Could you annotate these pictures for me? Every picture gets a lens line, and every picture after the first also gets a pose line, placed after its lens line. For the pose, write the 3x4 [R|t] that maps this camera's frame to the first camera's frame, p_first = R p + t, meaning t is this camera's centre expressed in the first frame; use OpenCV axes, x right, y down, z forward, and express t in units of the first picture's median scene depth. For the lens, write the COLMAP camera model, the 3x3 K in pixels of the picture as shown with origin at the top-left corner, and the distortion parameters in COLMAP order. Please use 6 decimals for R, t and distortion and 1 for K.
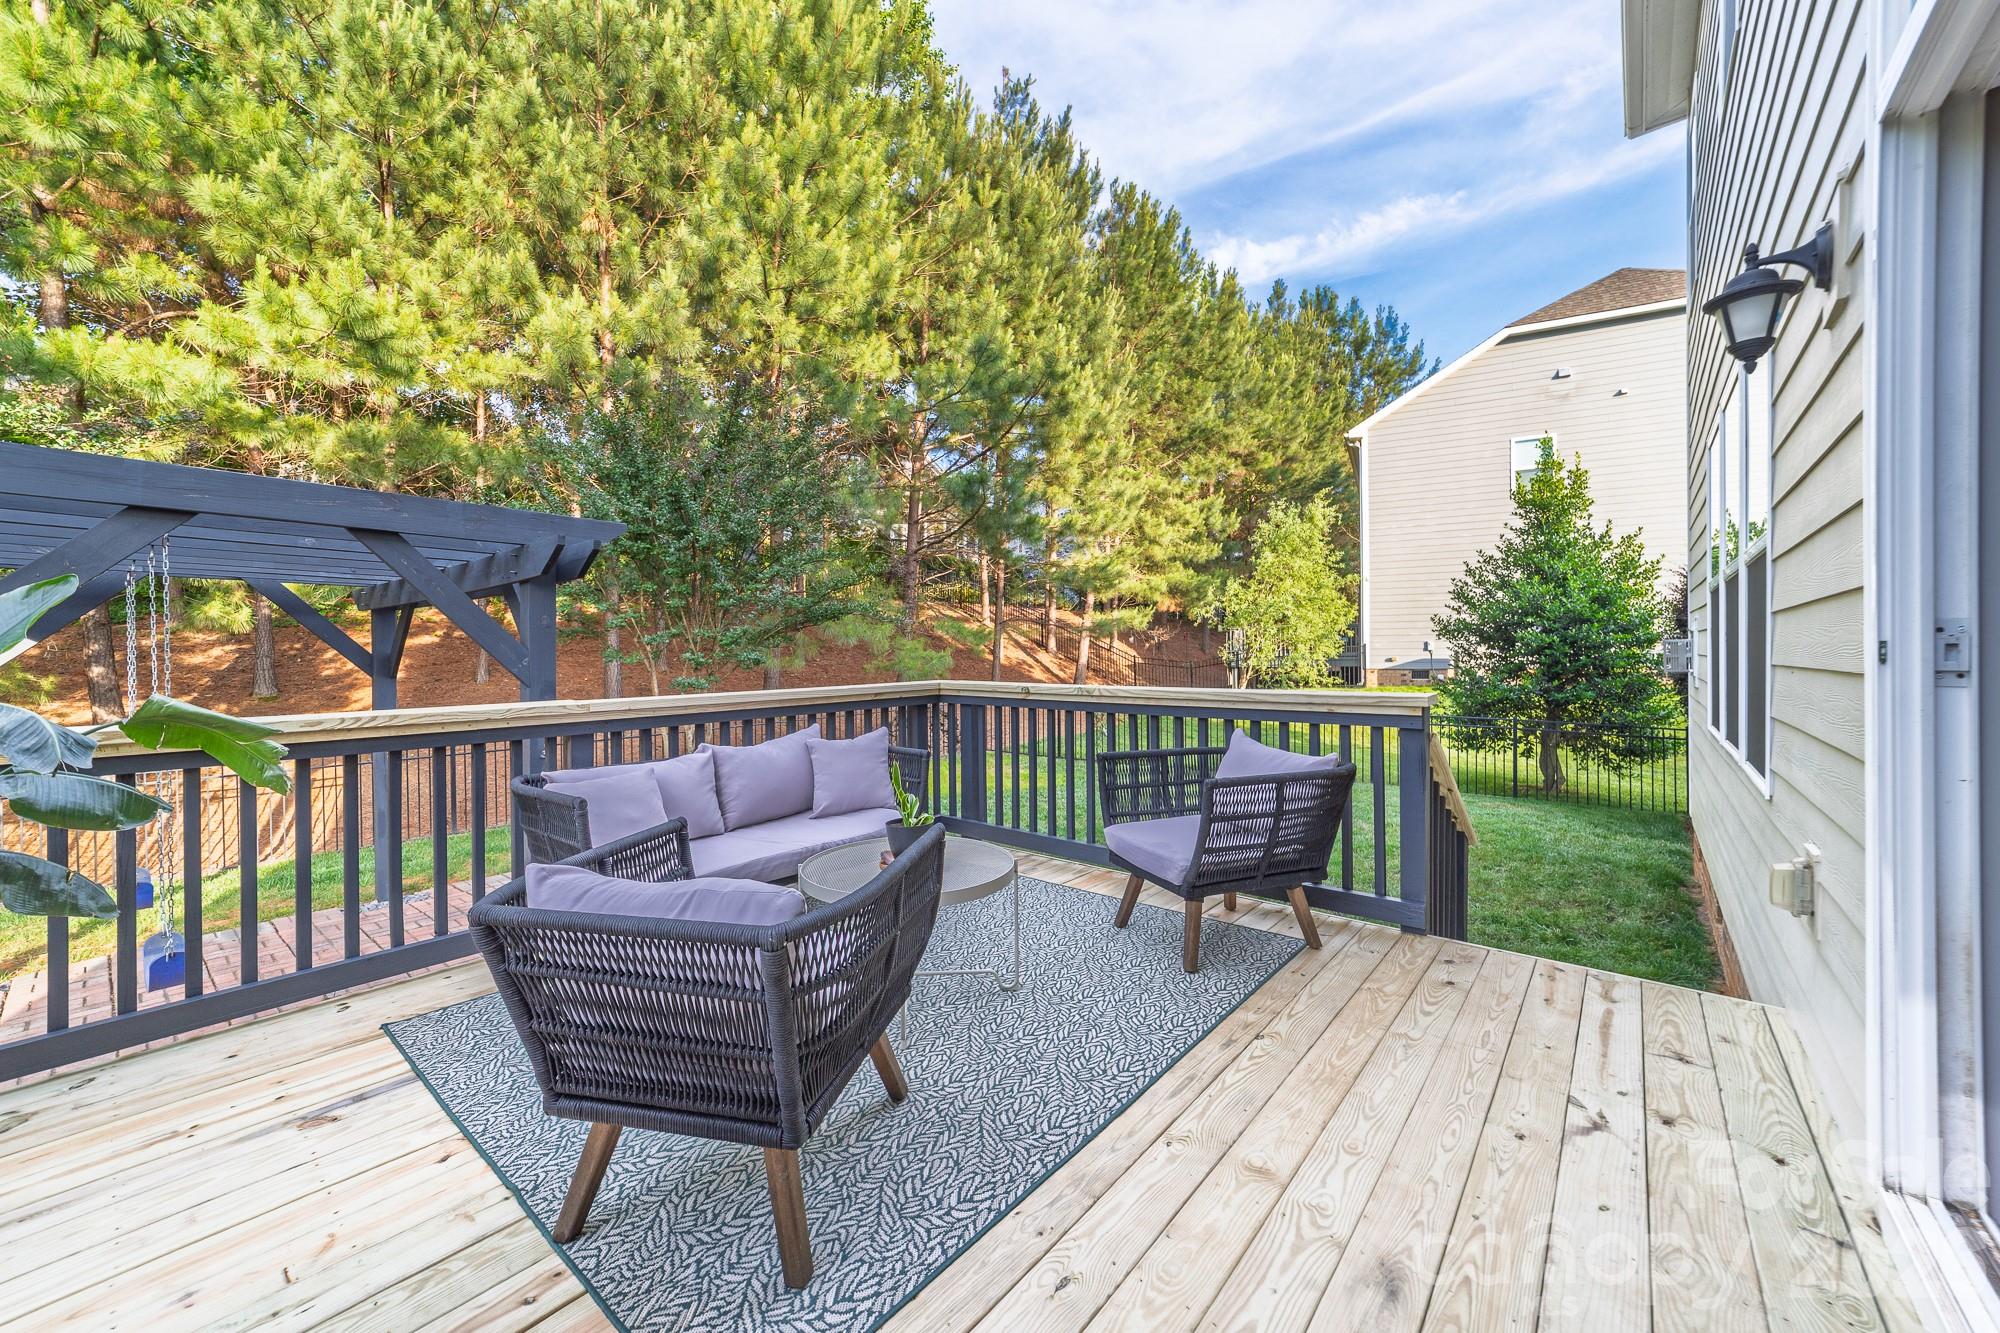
lens RADIAL K [[767.2, 0, 1000.4], [0, 767.2, 666.1], [0, 0, 1]] dist [-0.007054, 0.002638]
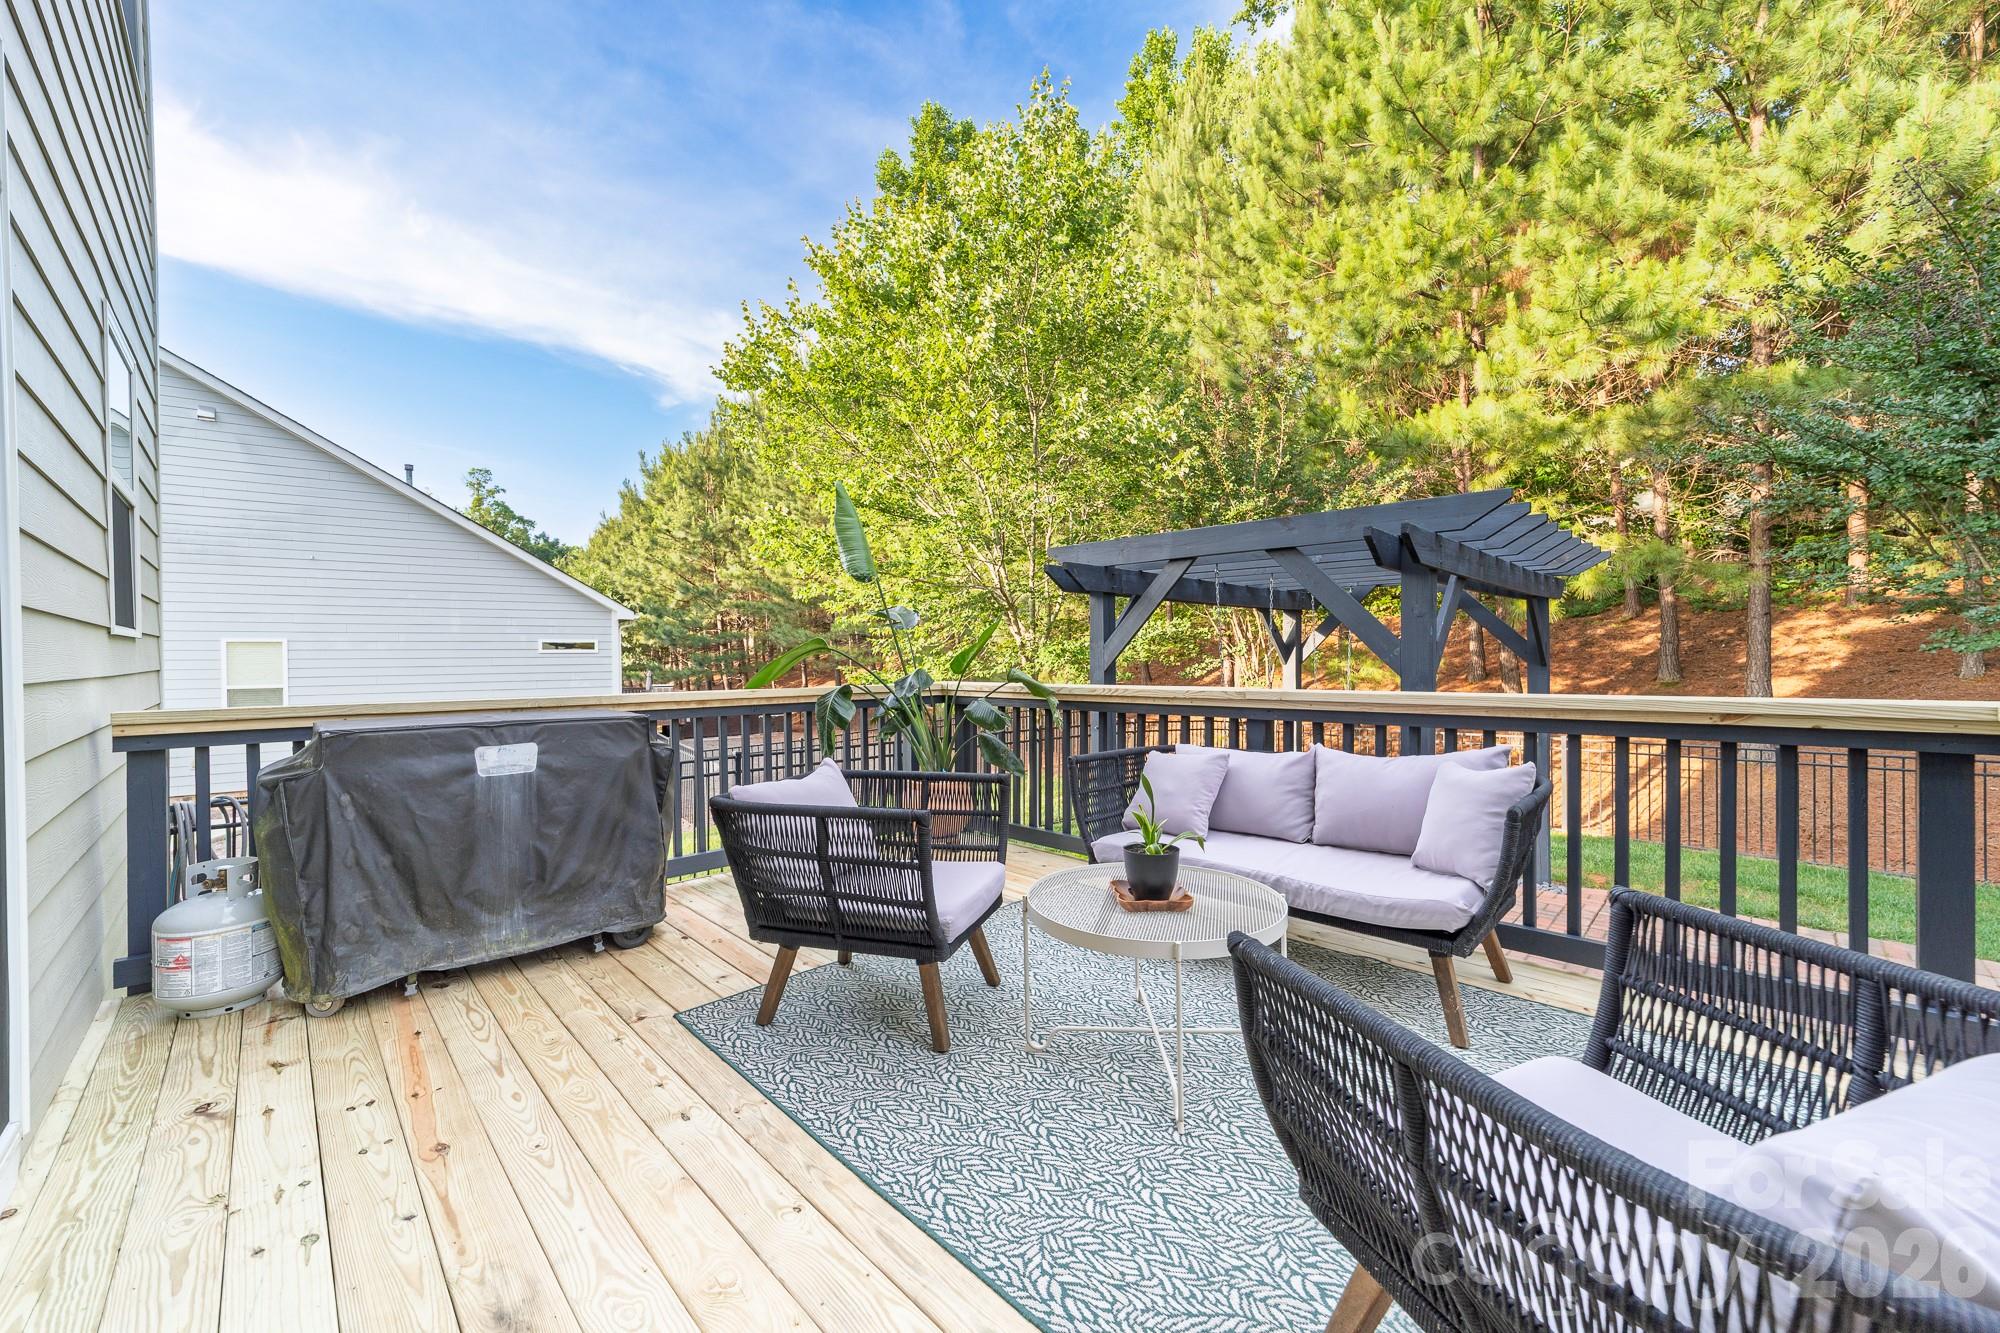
lens RADIAL K [[767.2, 0, 957.2], [0, 767.2, 637.4], [0, 0, 1]] dist [-0.007054, 0.002638]
pose [[-0.147158, -0.021671, -0.988876, 0.850224], [0.004936, 0.999731, -0.022643, -0.004790], [0.989101, -0.008213, -0.147011, 1.046013]]
